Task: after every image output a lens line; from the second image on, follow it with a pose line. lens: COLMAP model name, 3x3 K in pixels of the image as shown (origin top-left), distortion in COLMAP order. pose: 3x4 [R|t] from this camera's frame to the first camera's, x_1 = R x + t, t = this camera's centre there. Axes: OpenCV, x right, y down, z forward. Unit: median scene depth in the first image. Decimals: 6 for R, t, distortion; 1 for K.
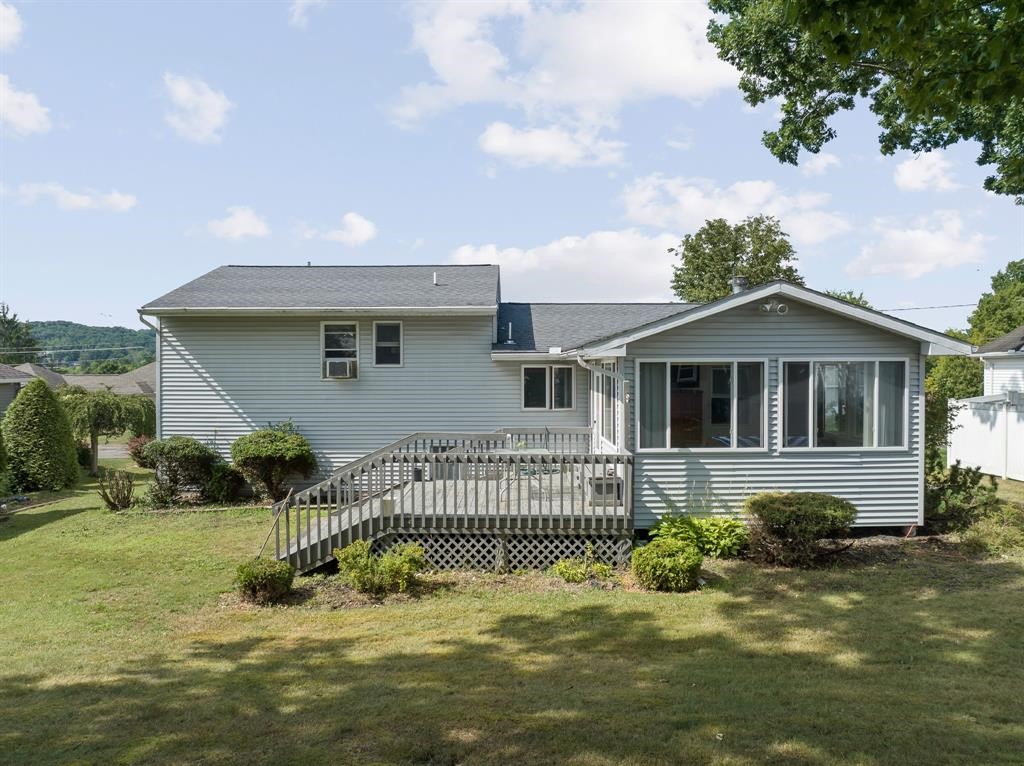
lens RADIAL K [[738.5, 0, 512.0], [0, 738.5, 383.0], [0, 0, 1]] dist [-0.034085, -0.002444]
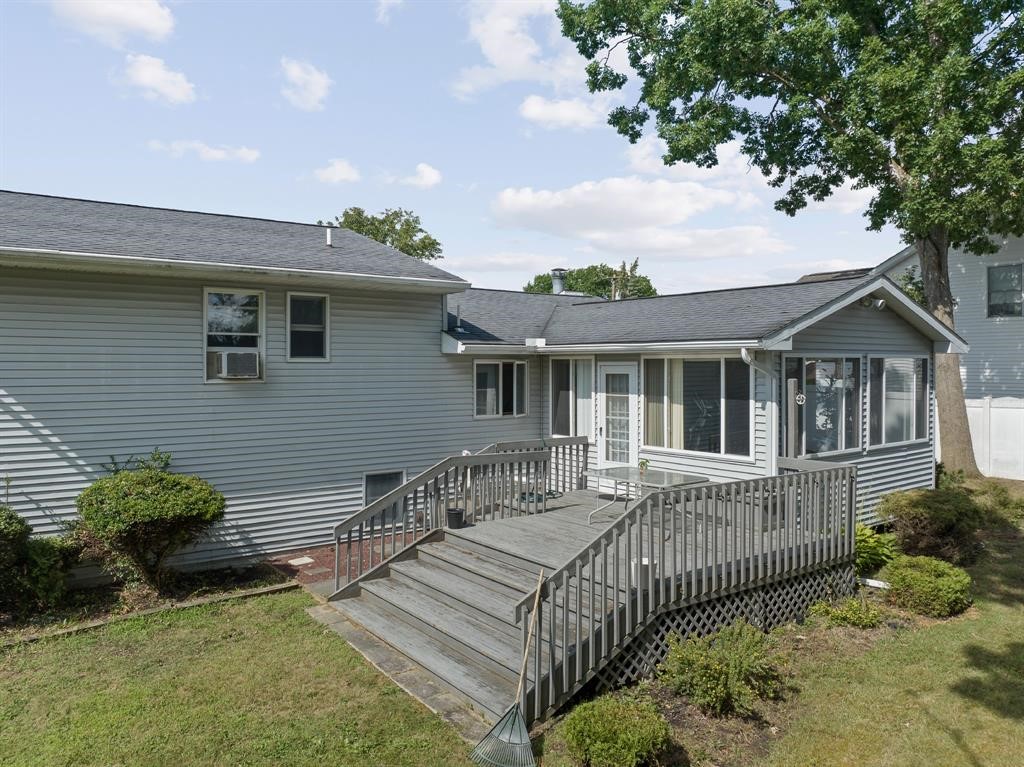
lens RADIAL K [[749.8, 0, 512.0], [0, 749.8, 383.5], [0, 0, 1]] dist [-0.027890, -0.001869]
pose [[0.797351, -0.011873, 0.603400, -0.435116], [0.010007, 0.999929, 0.006453, -0.004549], [-0.603433, 0.000893, 0.797413, 0.353916]]
